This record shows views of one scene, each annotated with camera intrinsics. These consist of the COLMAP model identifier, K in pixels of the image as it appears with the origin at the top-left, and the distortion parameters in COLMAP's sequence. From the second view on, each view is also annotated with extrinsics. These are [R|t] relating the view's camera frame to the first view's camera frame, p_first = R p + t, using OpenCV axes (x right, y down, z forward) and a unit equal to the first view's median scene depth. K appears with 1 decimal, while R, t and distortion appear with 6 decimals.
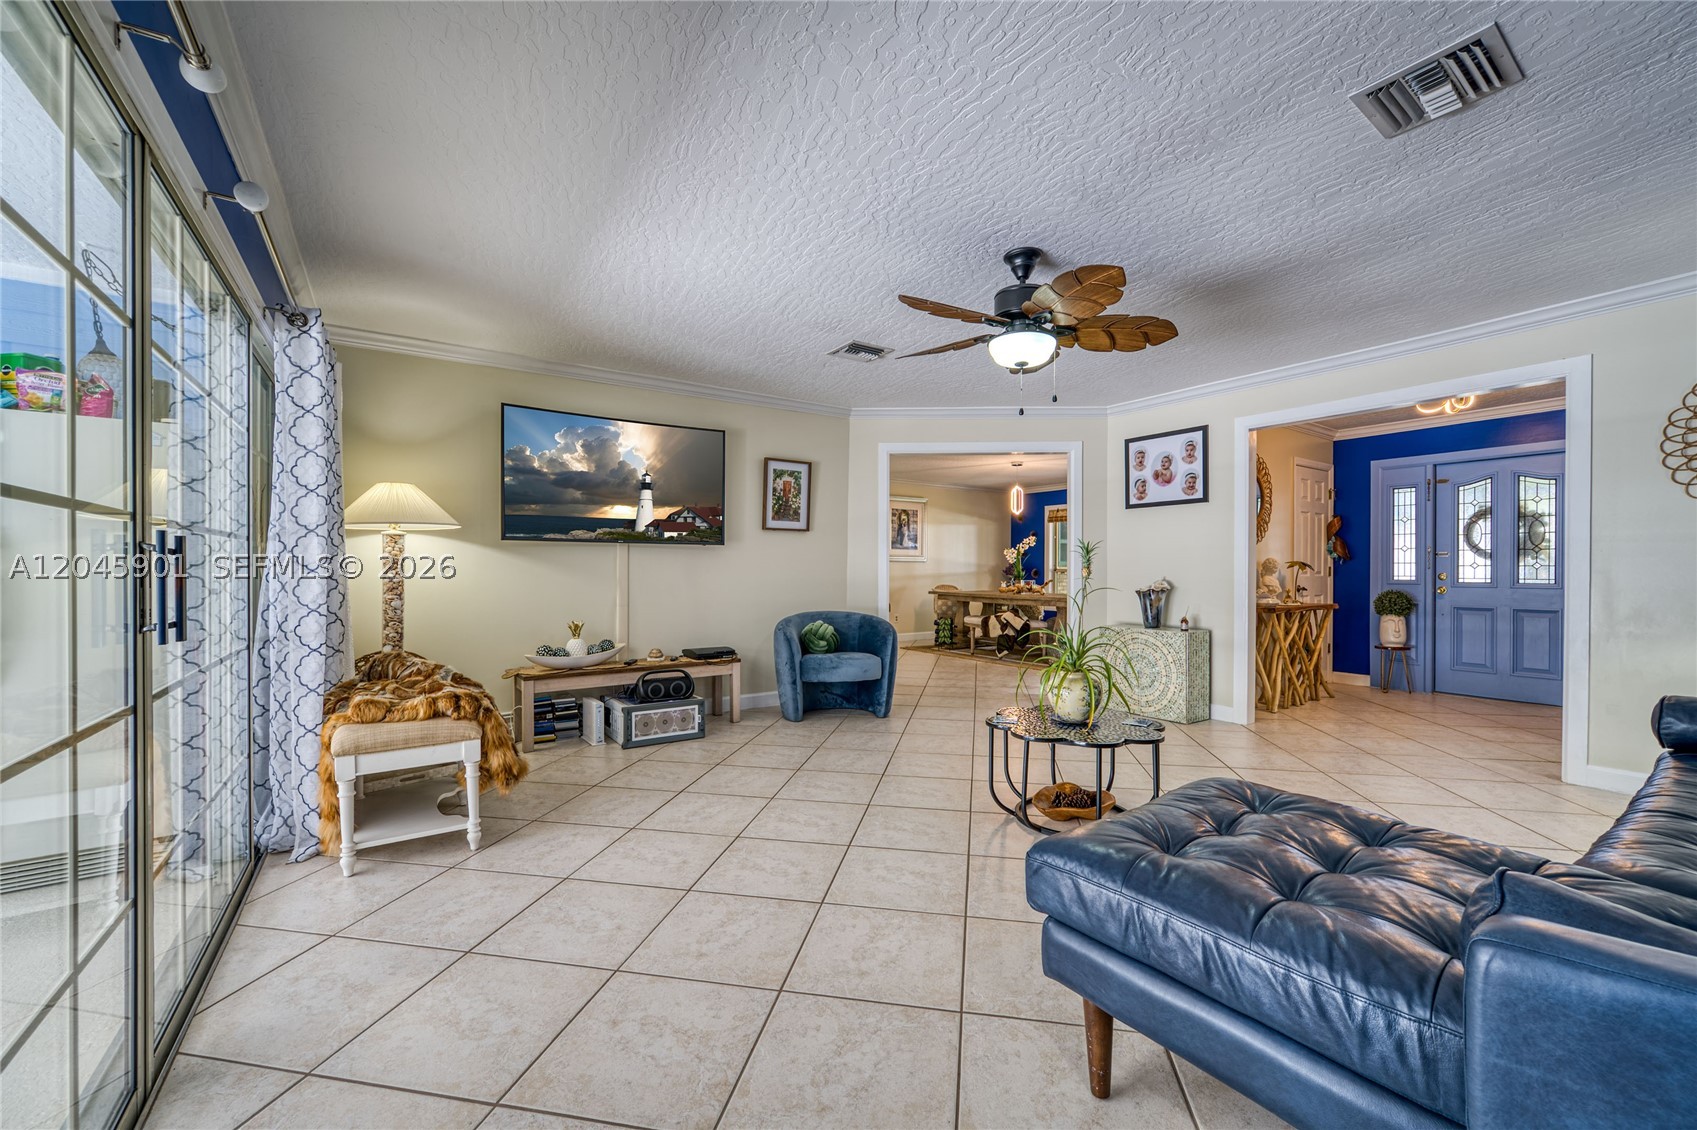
lens RADIAL K [[674.8, 0, 837.8], [0, 674.8, 572.6], [0, 0, 1]] dist [-0.016672, 0.006246]
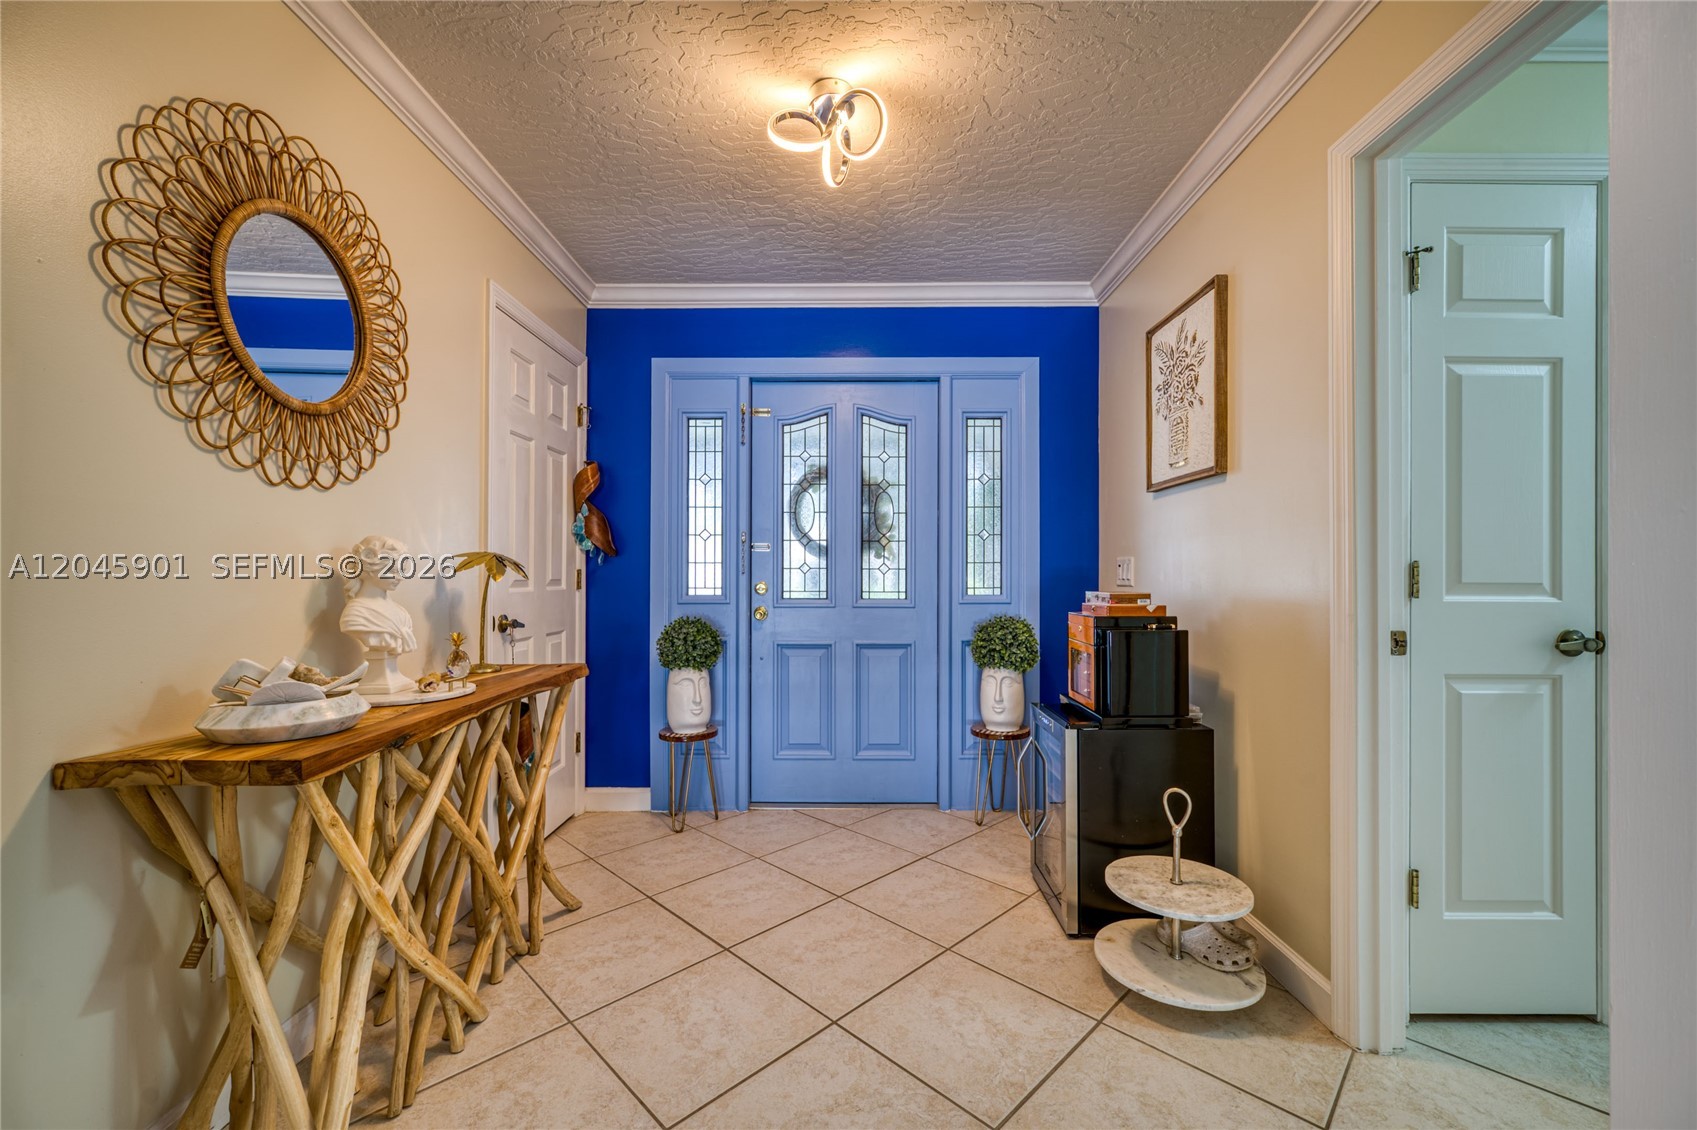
lens RADIAL K [[668.9, 0, 858.9], [0, 668.9, 571.8], [0, 0, 1]] dist [-0.001722, -0.000269]
pose [[0.550257, 0.004741, 0.834982, 0.481727], [0.002544, 0.999970, -0.007355, -0.003555], [-0.834992, 0.006171, 0.550228, 0.617929]]
